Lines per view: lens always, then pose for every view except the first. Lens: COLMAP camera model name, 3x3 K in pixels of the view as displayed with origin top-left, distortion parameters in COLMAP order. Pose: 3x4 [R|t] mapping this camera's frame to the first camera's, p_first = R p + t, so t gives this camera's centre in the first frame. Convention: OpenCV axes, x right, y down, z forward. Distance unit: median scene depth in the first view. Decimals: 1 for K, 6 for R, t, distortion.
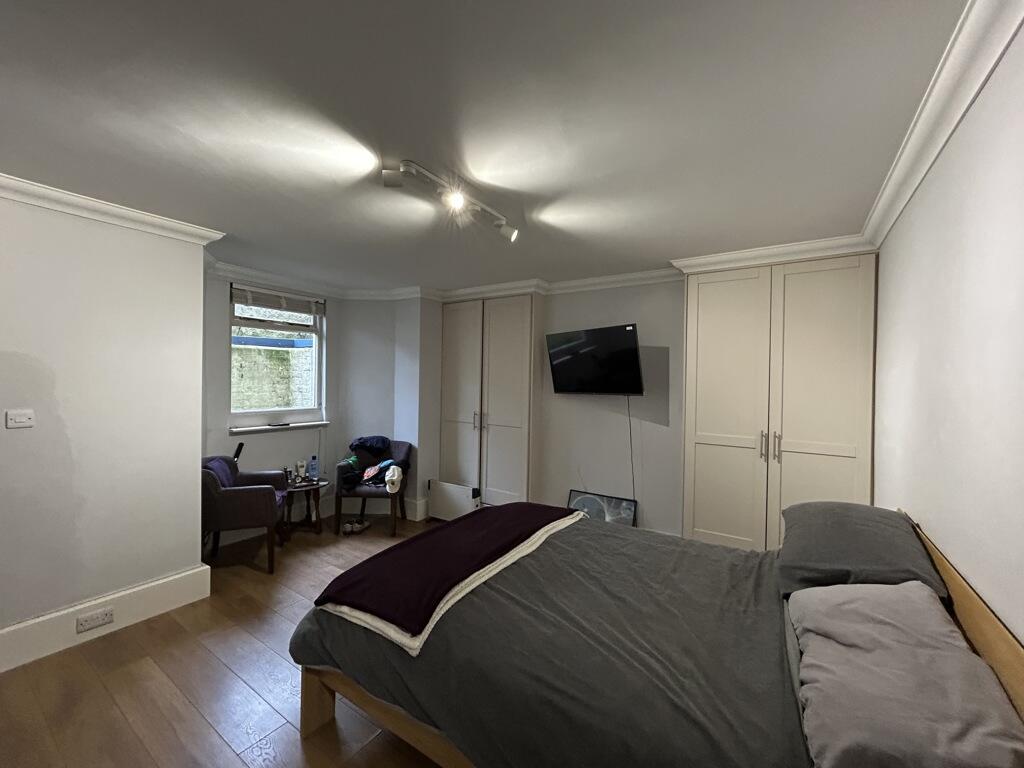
lens RADIAL K [[417.7, 0, 505.5], [0, 417.7, 382.2], [0, 0, 1]] dist [0.004058, -0.001157]
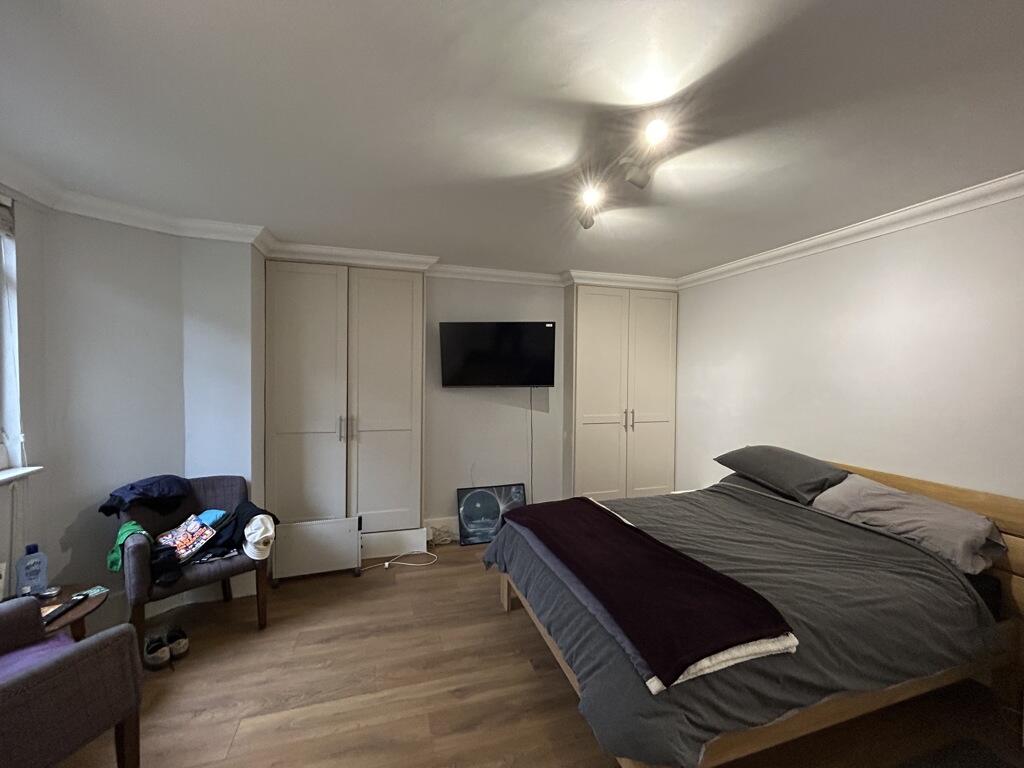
lens RADIAL K [[417.7, 0, 507.7], [0, 417.7, 383.7], [0, 0, 1]] dist [0.004058, -0.001157]
pose [[0.622312, -0.029564, 0.782211, -0.515500], [0.006467, 0.999447, 0.032630, -0.010883], [-0.782743, -0.015247, 0.622158, 0.334580]]
